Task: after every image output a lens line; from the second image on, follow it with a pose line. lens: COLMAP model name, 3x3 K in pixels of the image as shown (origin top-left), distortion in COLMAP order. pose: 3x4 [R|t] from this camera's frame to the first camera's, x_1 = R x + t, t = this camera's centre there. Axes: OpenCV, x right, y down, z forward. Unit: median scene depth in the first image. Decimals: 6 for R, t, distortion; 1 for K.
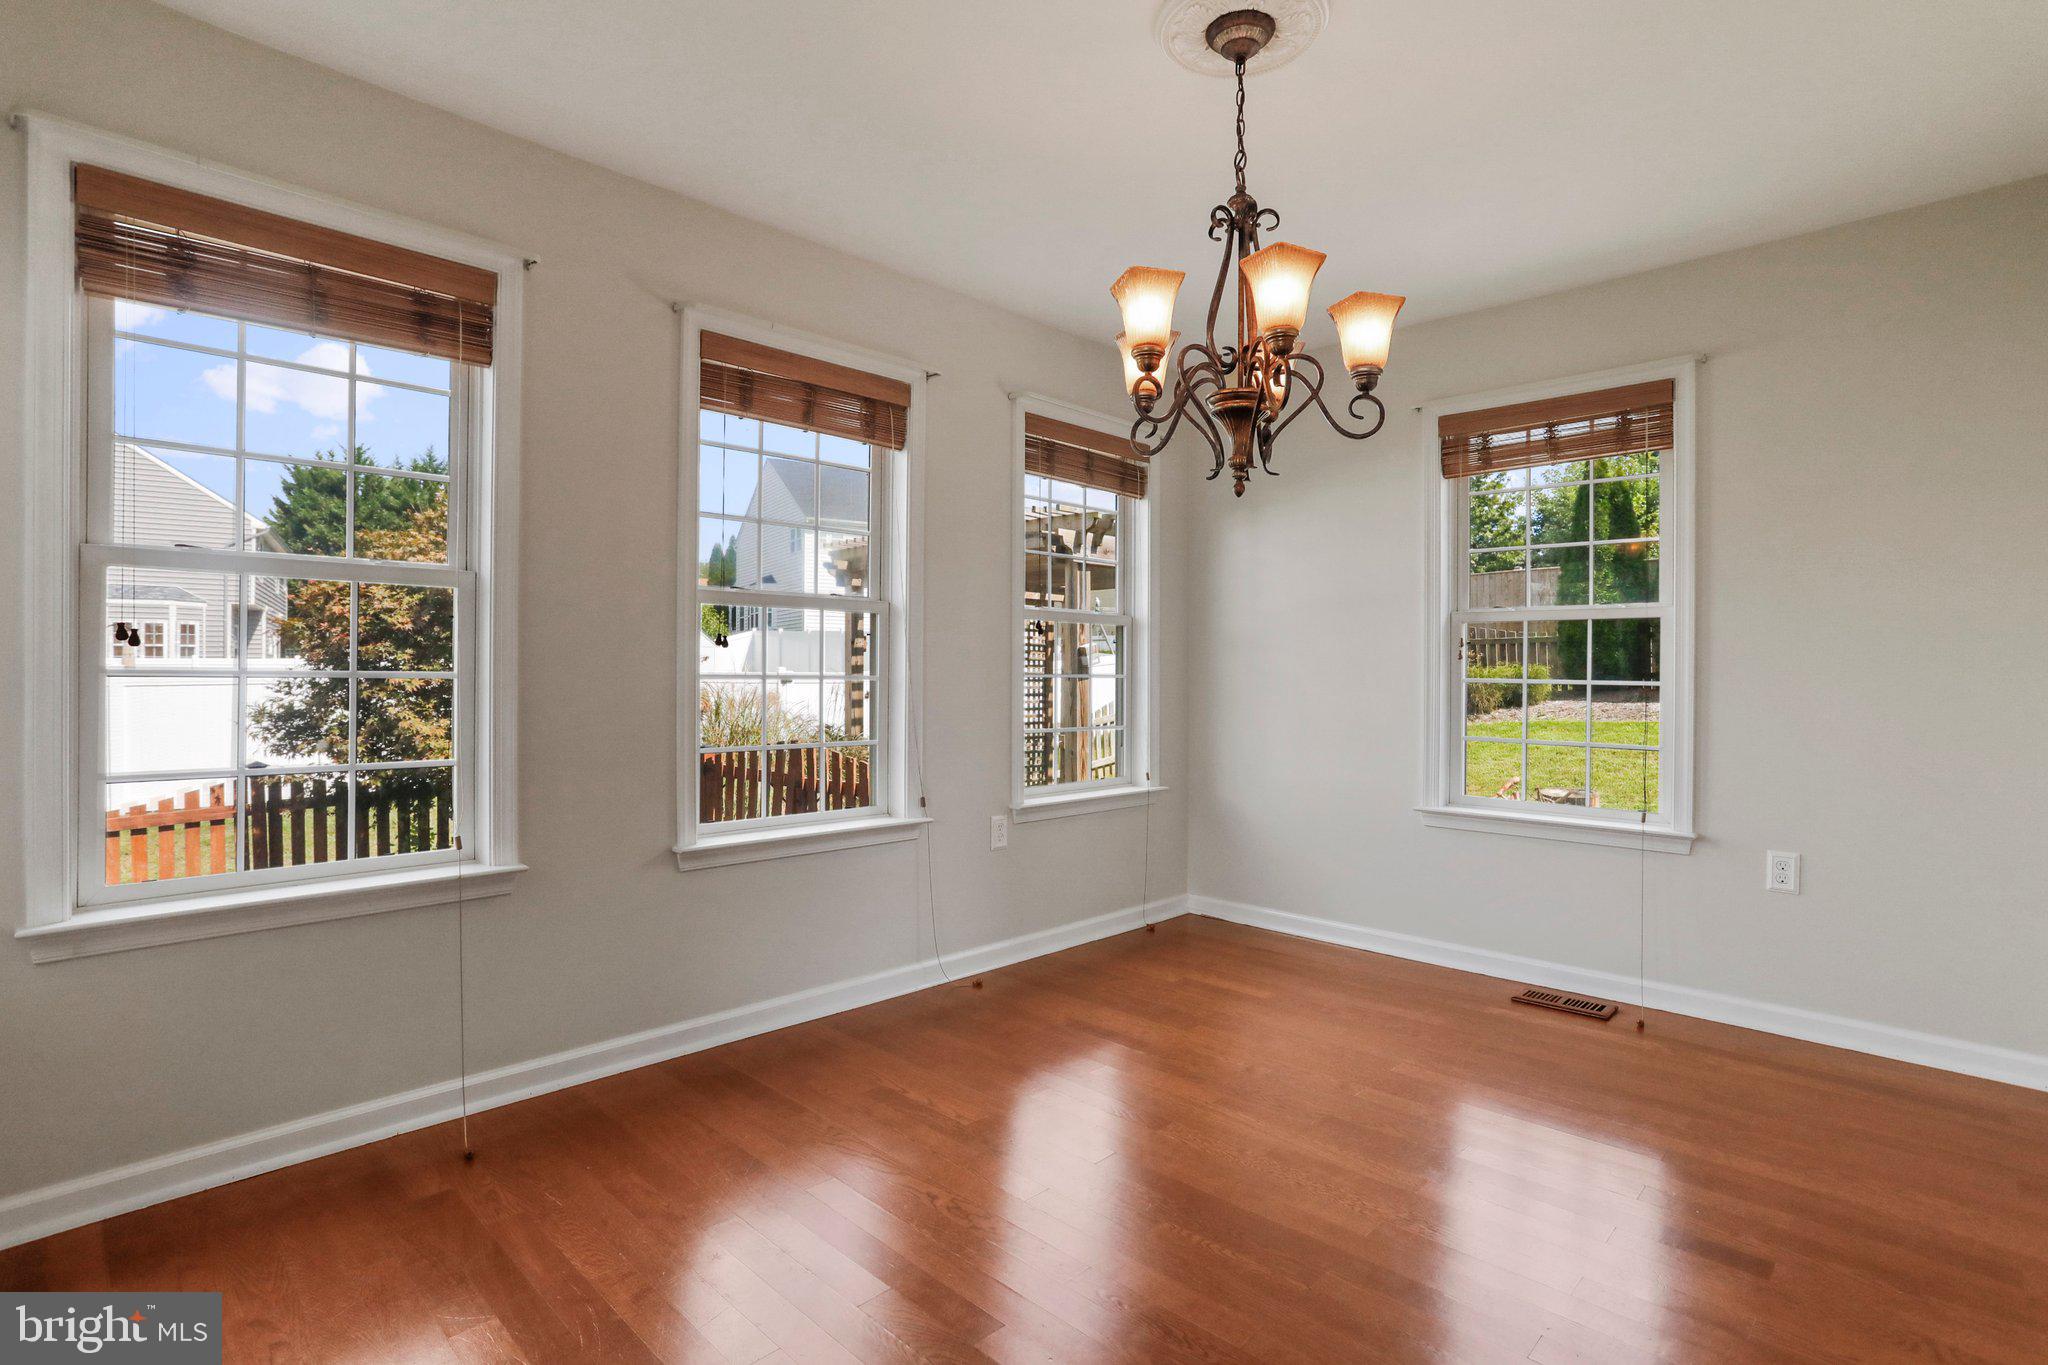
lens RADIAL K [[997.0, 0, 1022.8], [0, 997.0, 677.7], [0, 0, 1]] dist [-0.036444, 0.002153]
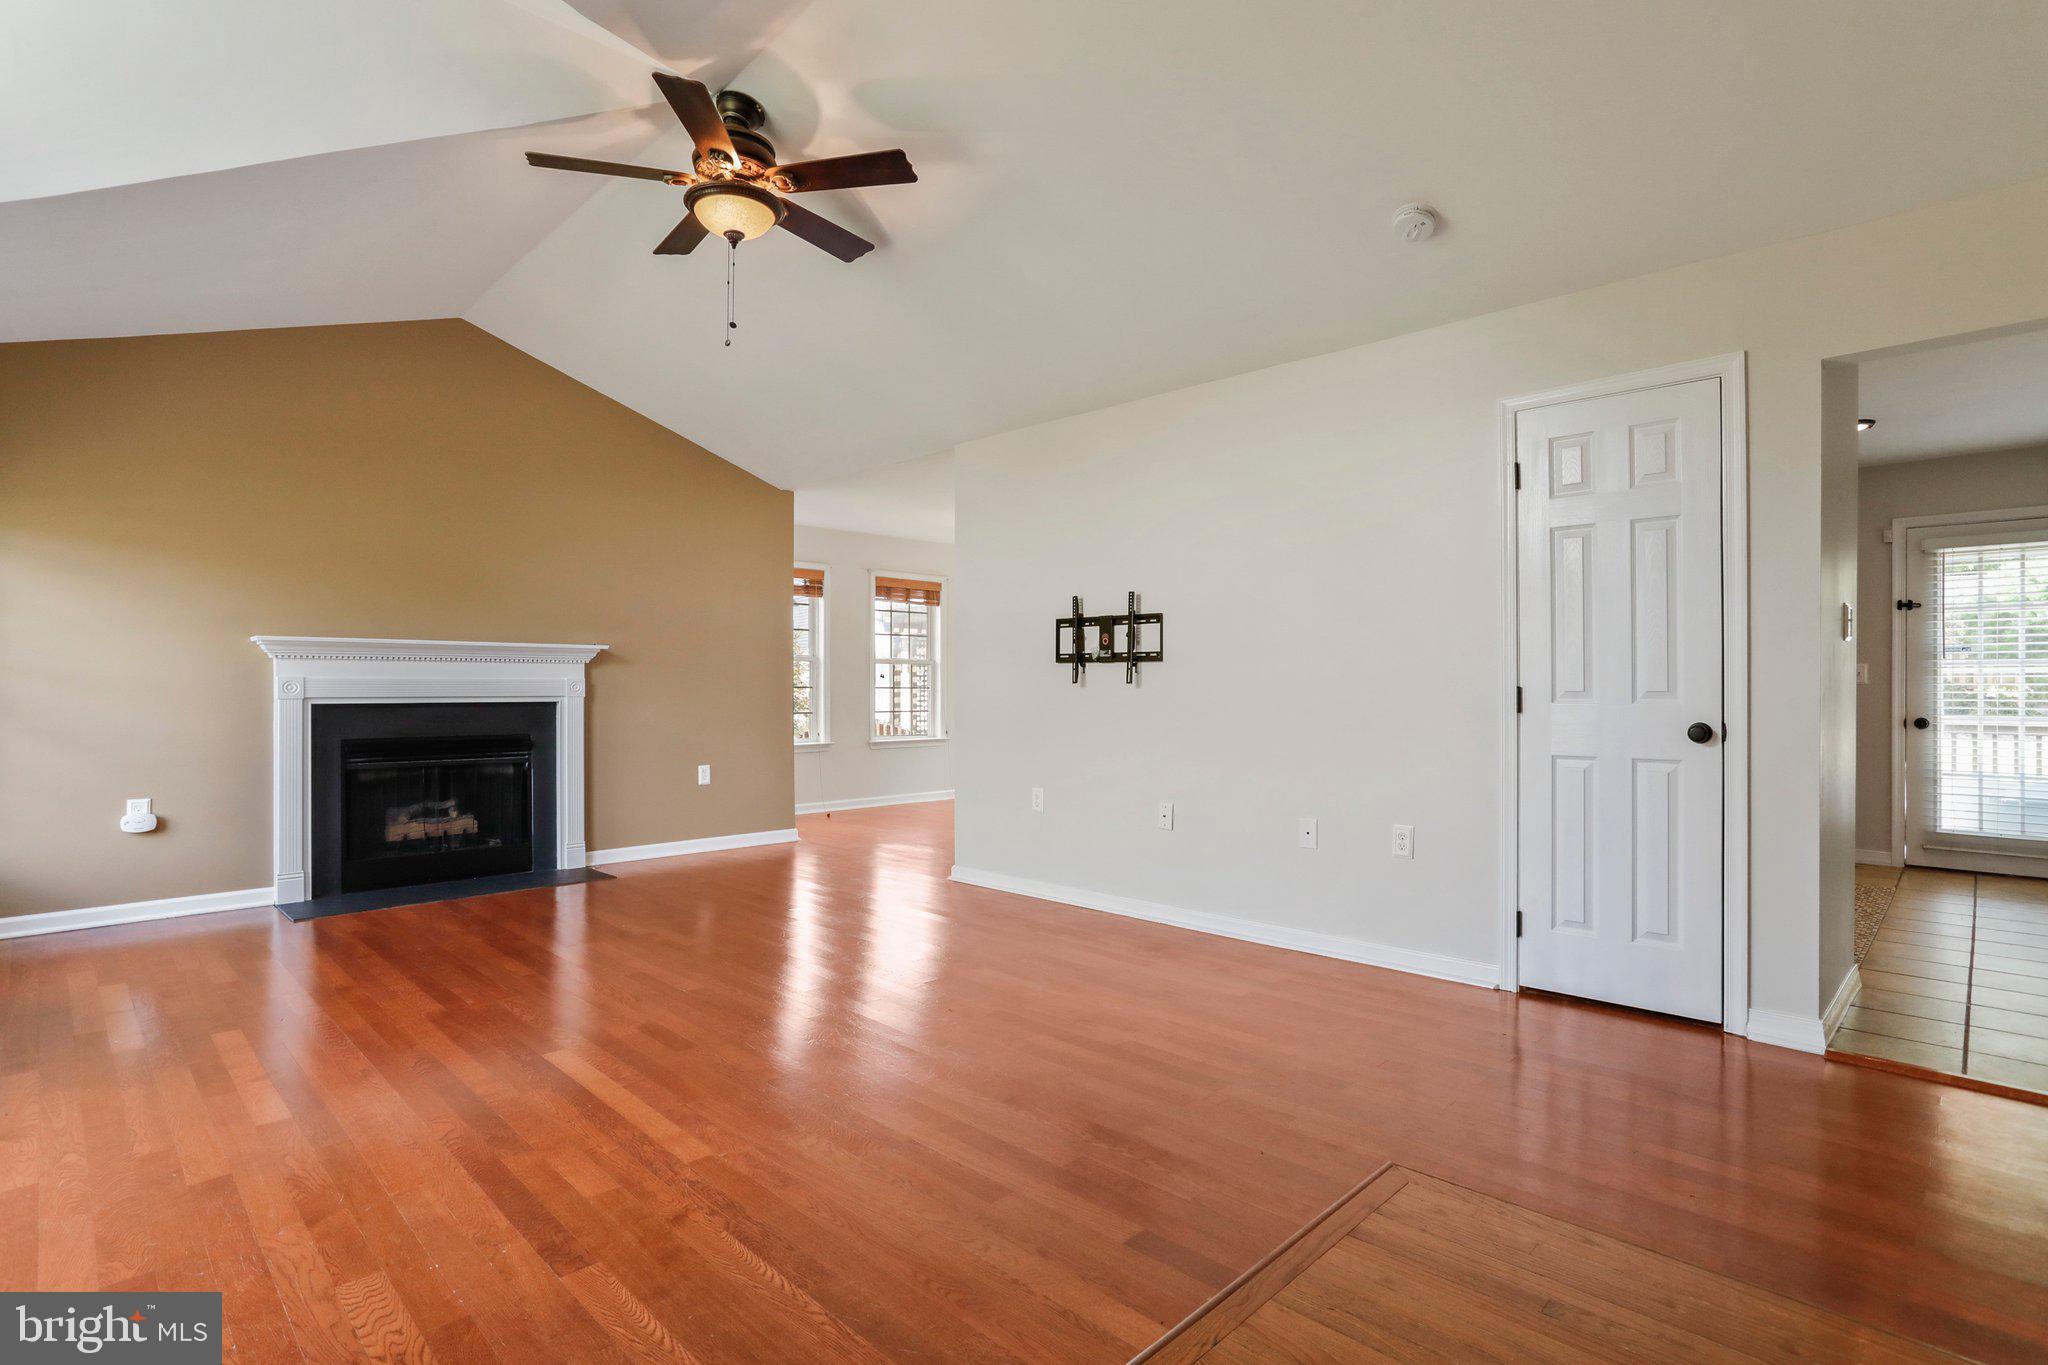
lens RADIAL K [[997.0, 0, 1028.9], [0, 997.0, 684.9], [0, 0, 1]] dist [-0.036444, 0.002153]
pose [[0.999987, -0.005083, 0.000377, 0.143585], [0.005085, 0.999973, -0.005276, 0.010547], [-0.000350, 0.005278, 0.999986, -1.971520]]
